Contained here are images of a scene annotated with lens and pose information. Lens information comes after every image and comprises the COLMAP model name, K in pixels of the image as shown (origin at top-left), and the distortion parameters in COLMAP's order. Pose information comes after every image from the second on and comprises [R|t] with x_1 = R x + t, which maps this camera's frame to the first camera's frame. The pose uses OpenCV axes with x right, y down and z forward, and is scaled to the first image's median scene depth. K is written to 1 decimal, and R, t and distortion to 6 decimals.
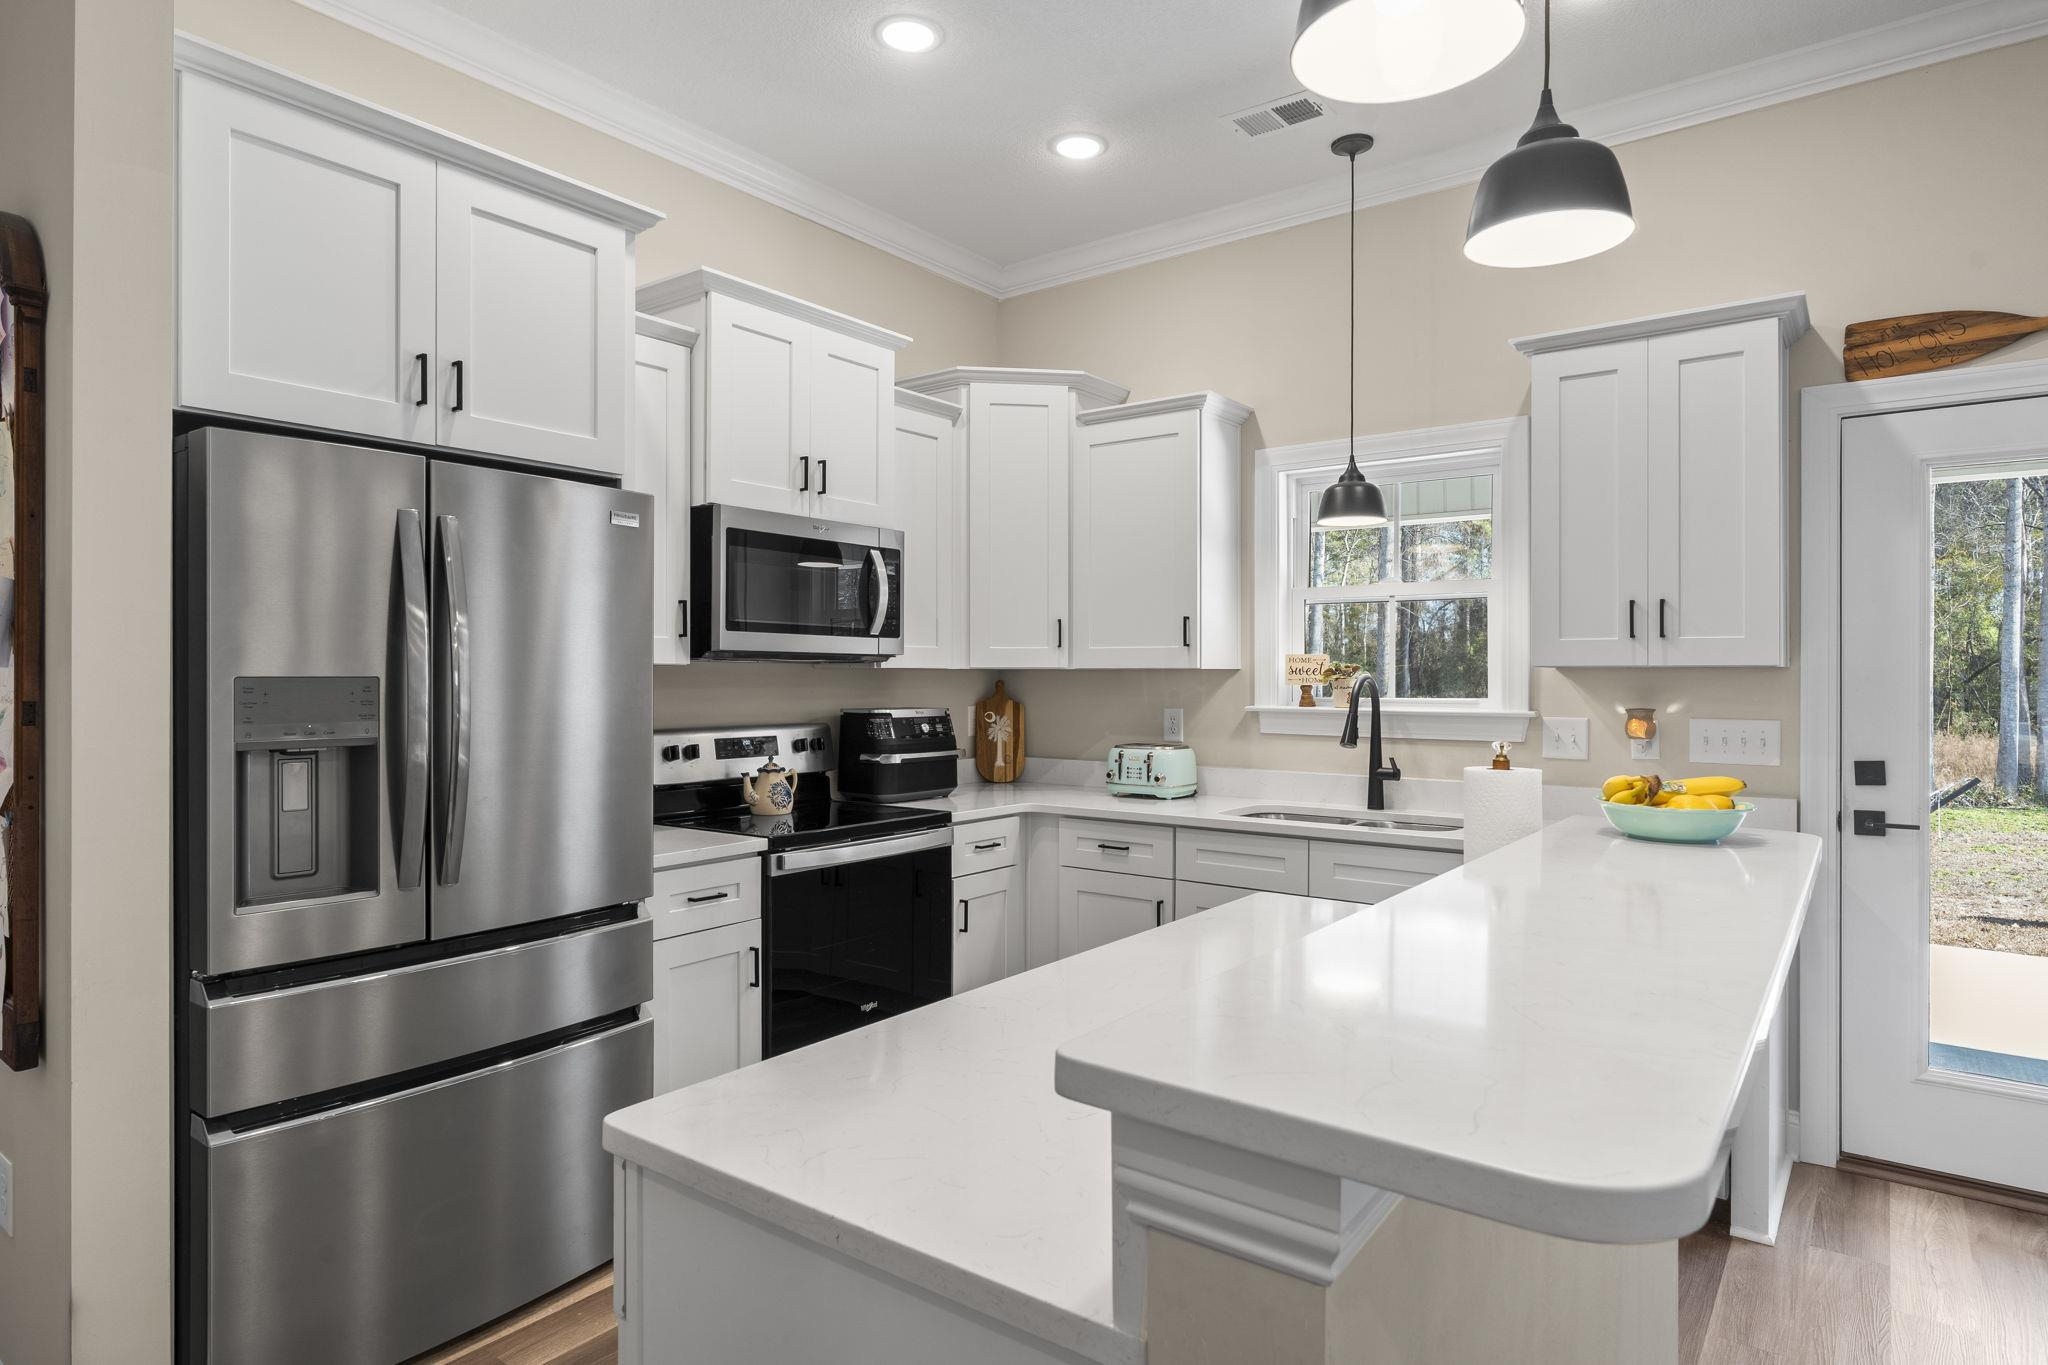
lens RADIAL K [[1147.7, 0, 1012.7], [0, 1147.7, 675.6], [0, 0, 1]] dist [-0.000612, 0.000247]
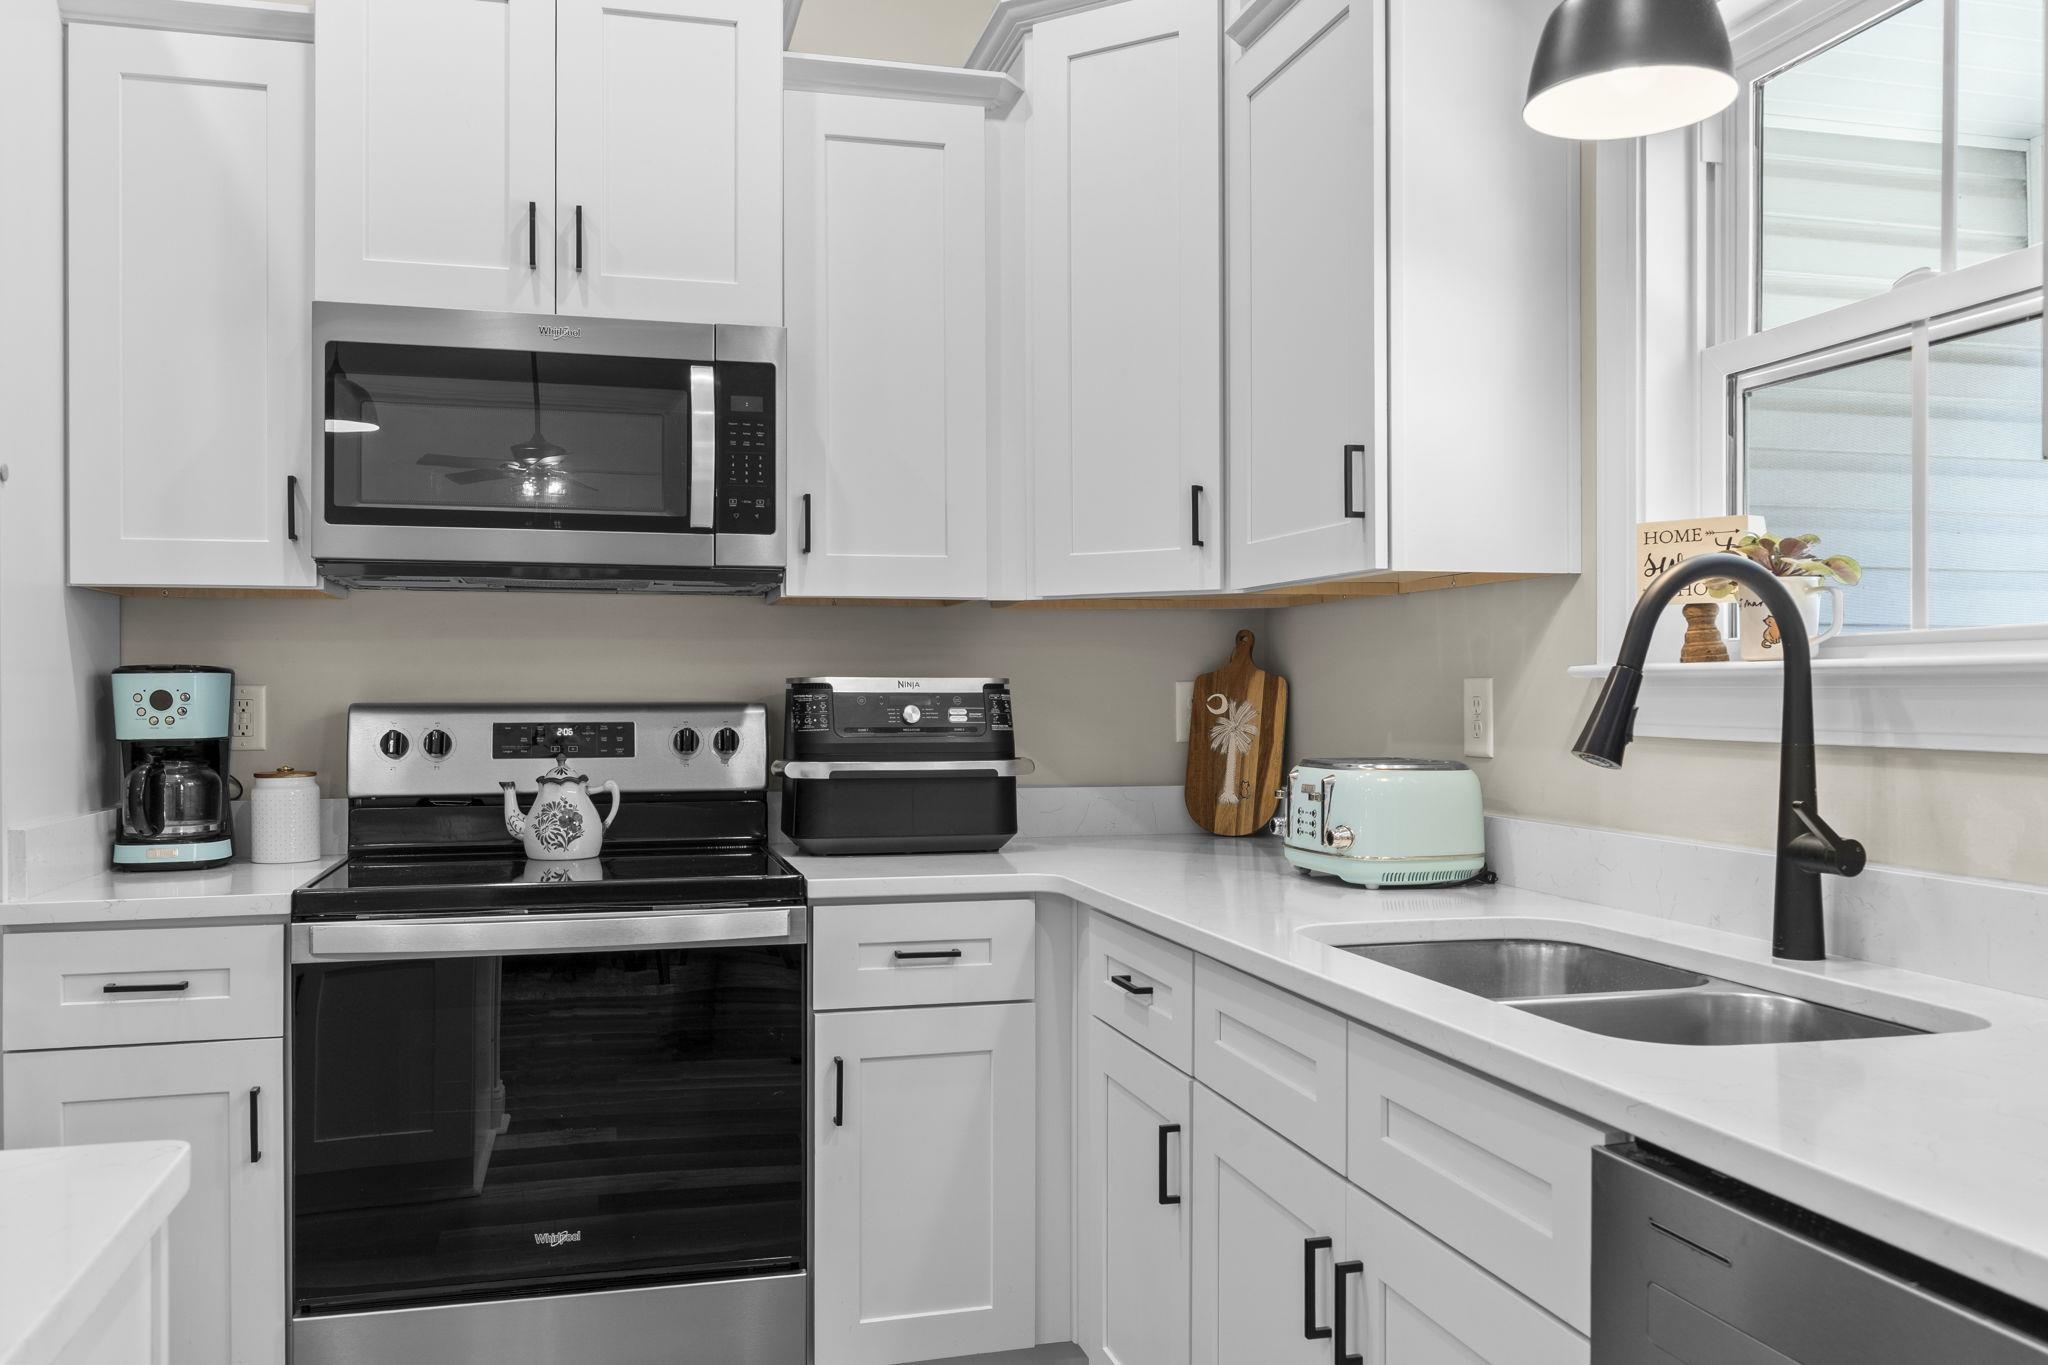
lens RADIAL K [[1614.4, 0, 1015.6], [0, 1614.4, 688.6], [0, 0, 1]] dist [0.005200, 0.001465]
pose [[0.788446, -0.004464, -0.615088, 0.451977], [0.003907, 0.999990, -0.002250, 0.040198], [0.615091, -0.000629, 0.788456, 0.514376]]
